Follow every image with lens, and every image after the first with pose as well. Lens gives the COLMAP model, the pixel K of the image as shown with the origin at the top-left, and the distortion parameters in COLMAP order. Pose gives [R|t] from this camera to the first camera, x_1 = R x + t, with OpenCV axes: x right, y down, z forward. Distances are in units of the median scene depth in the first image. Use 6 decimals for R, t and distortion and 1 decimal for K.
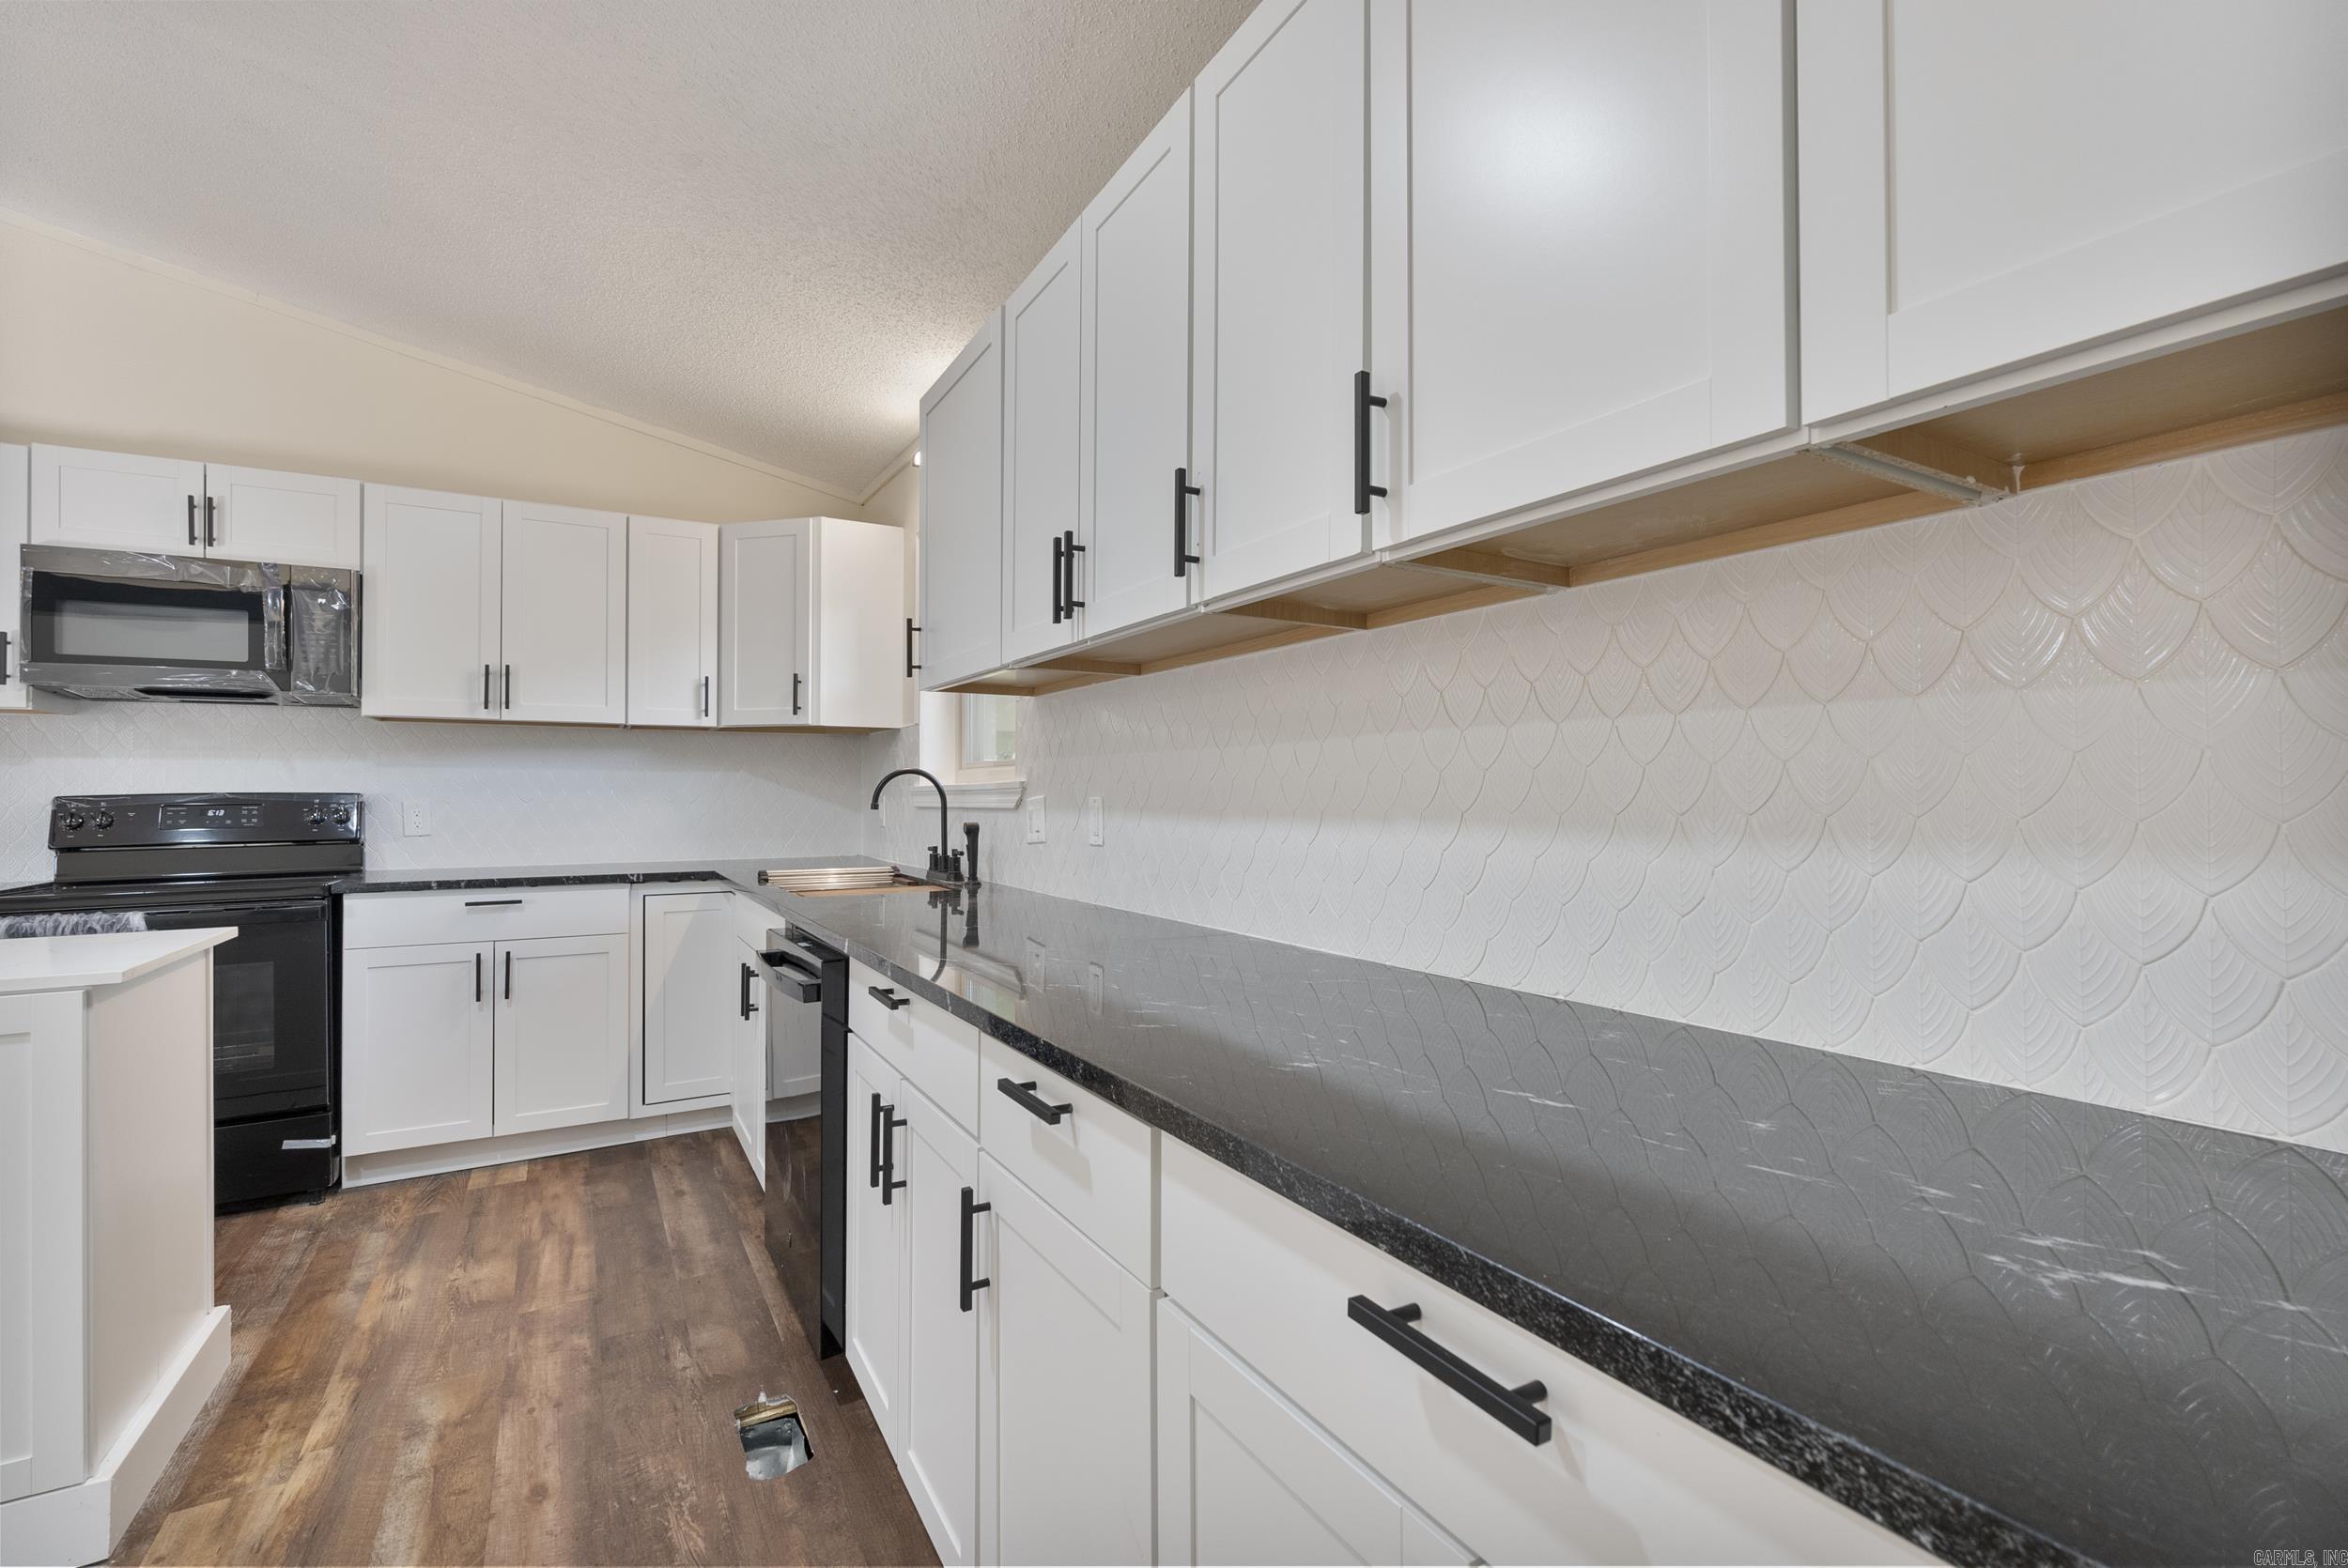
lens RADIAL K [[1039.4, 0, 1179.7], [0, 1039.4, 782.9], [0, 0, 1]] dist [-0.007302, 0.001932]
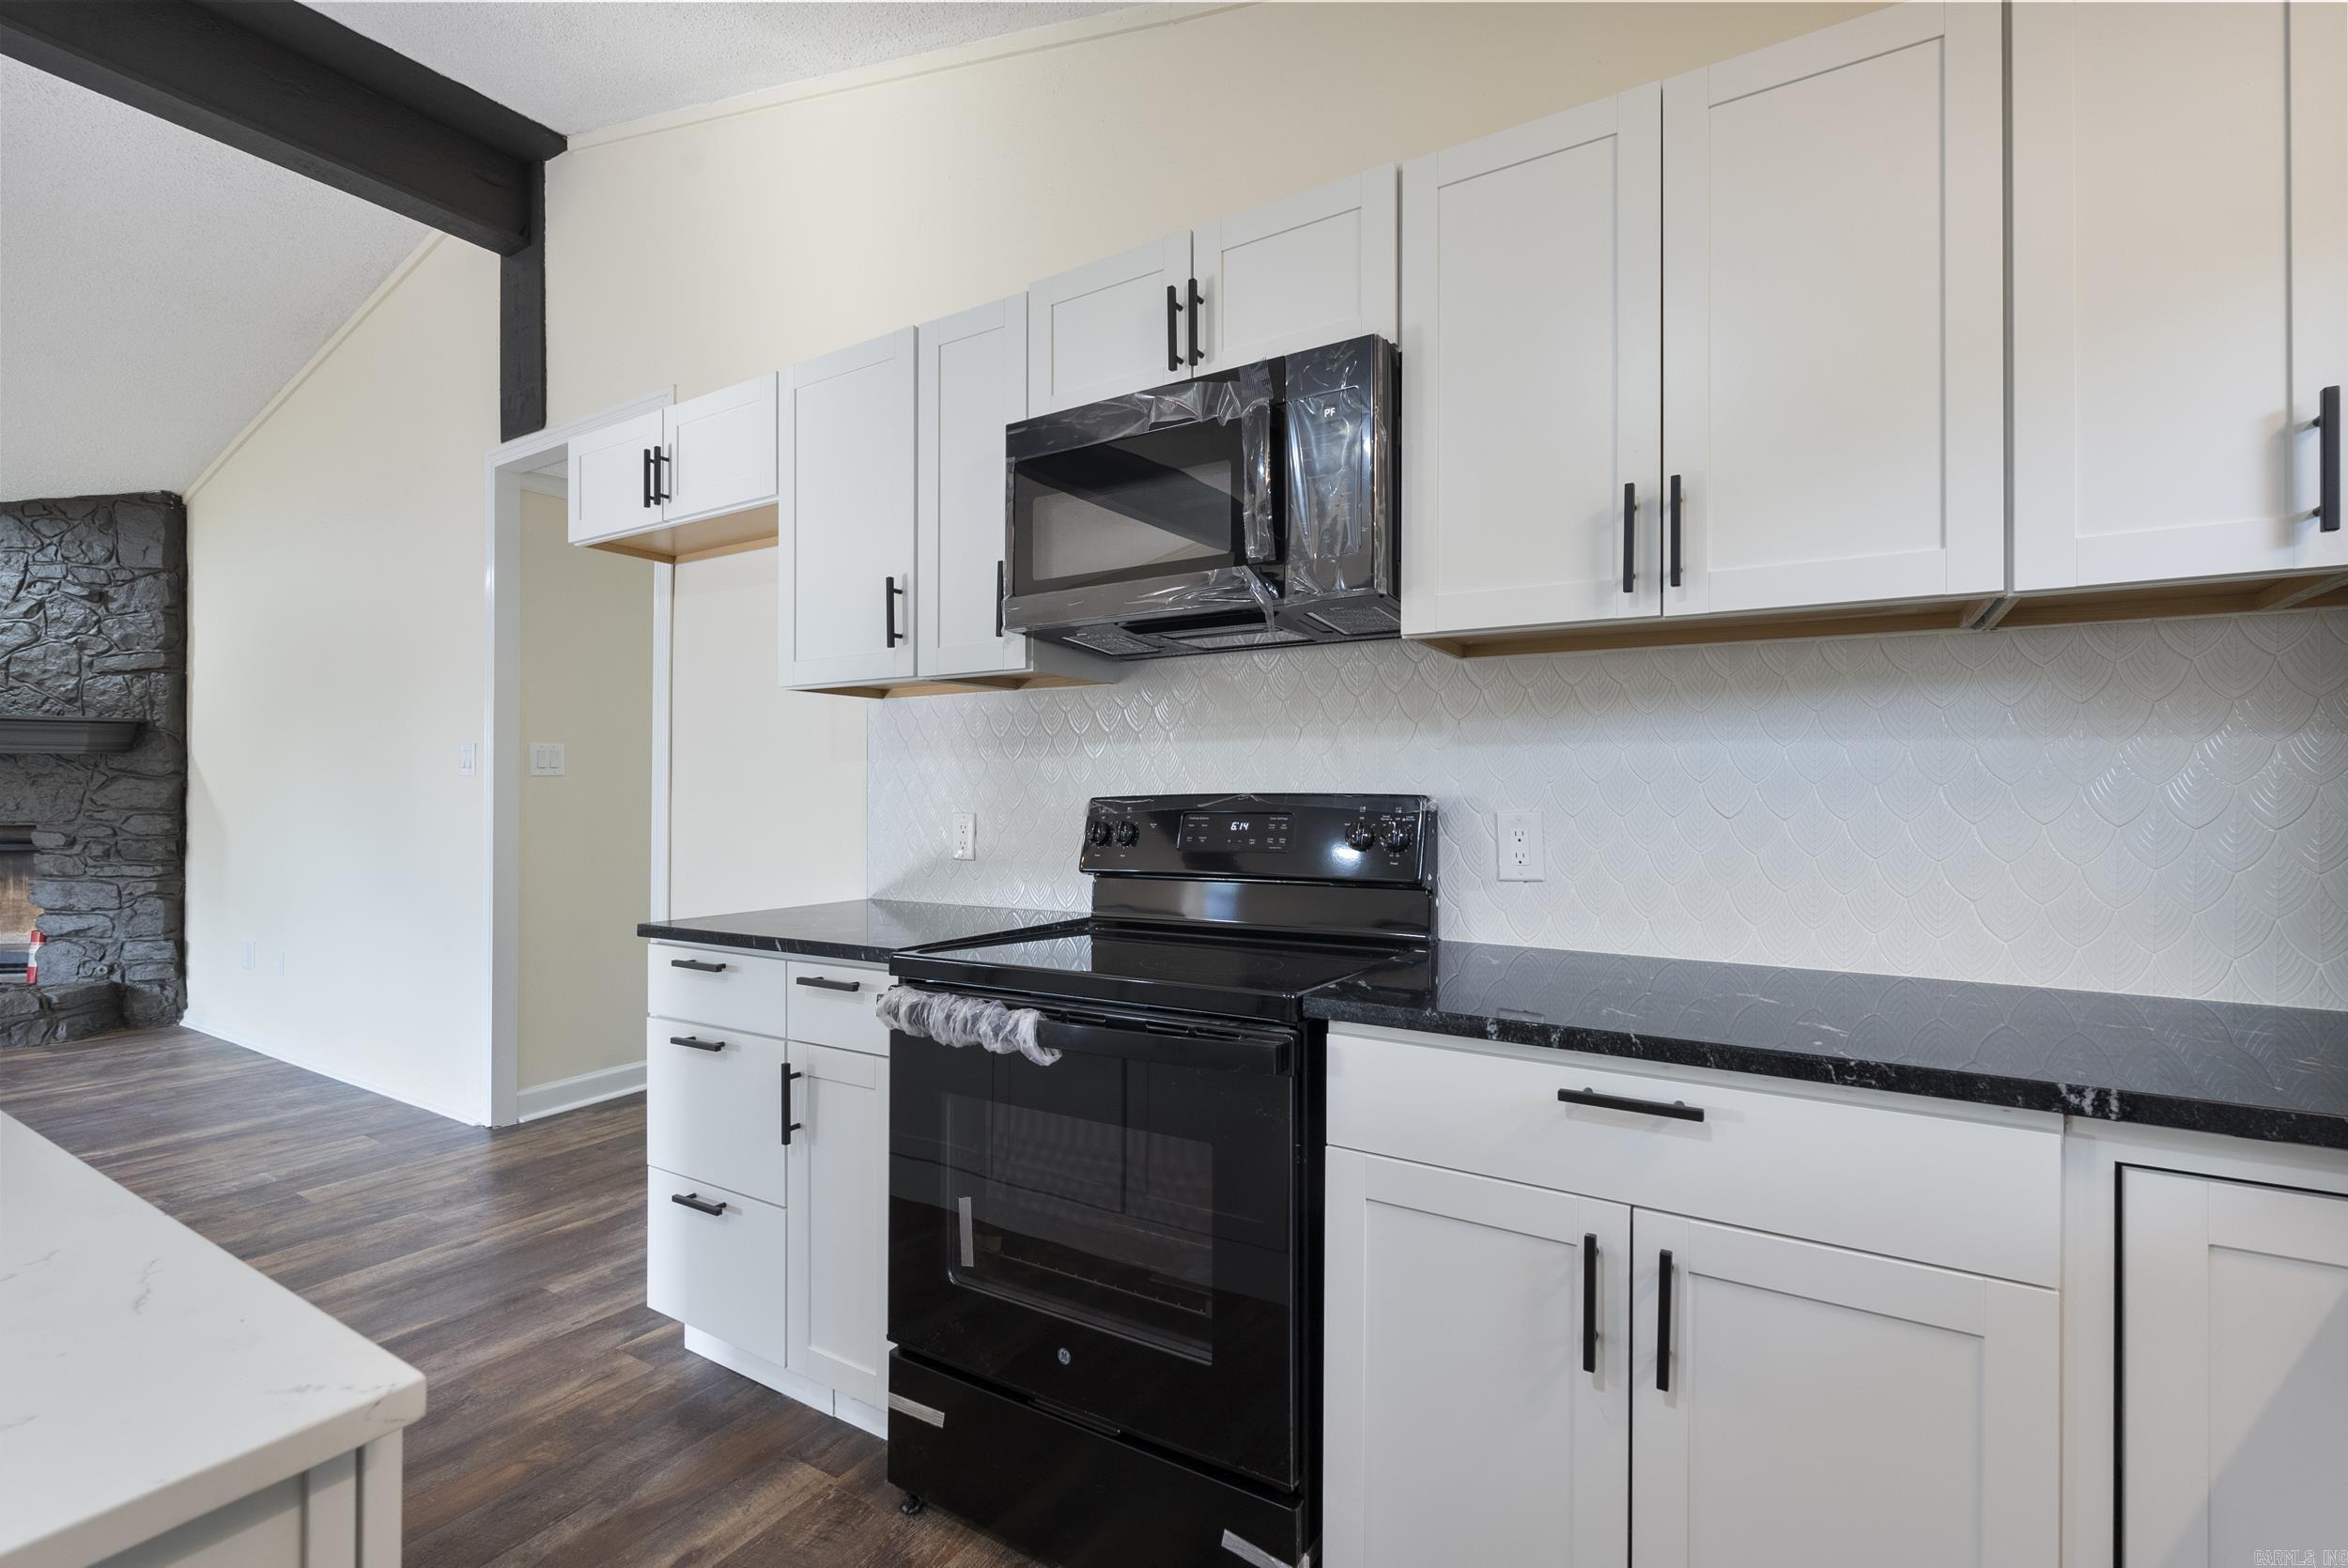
lens RADIAL K [[1039.4, 0, 1165.2], [0, 1039.4, 782.6], [0, 0, 1]] dist [-0.007302, 0.001932]
pose [[0.470404, -0.006136, -0.882430, -0.429988], [0.000994, 0.999979, -0.006424, 0.007316], [0.882450, 0.002145, 0.470401, 0.706062]]
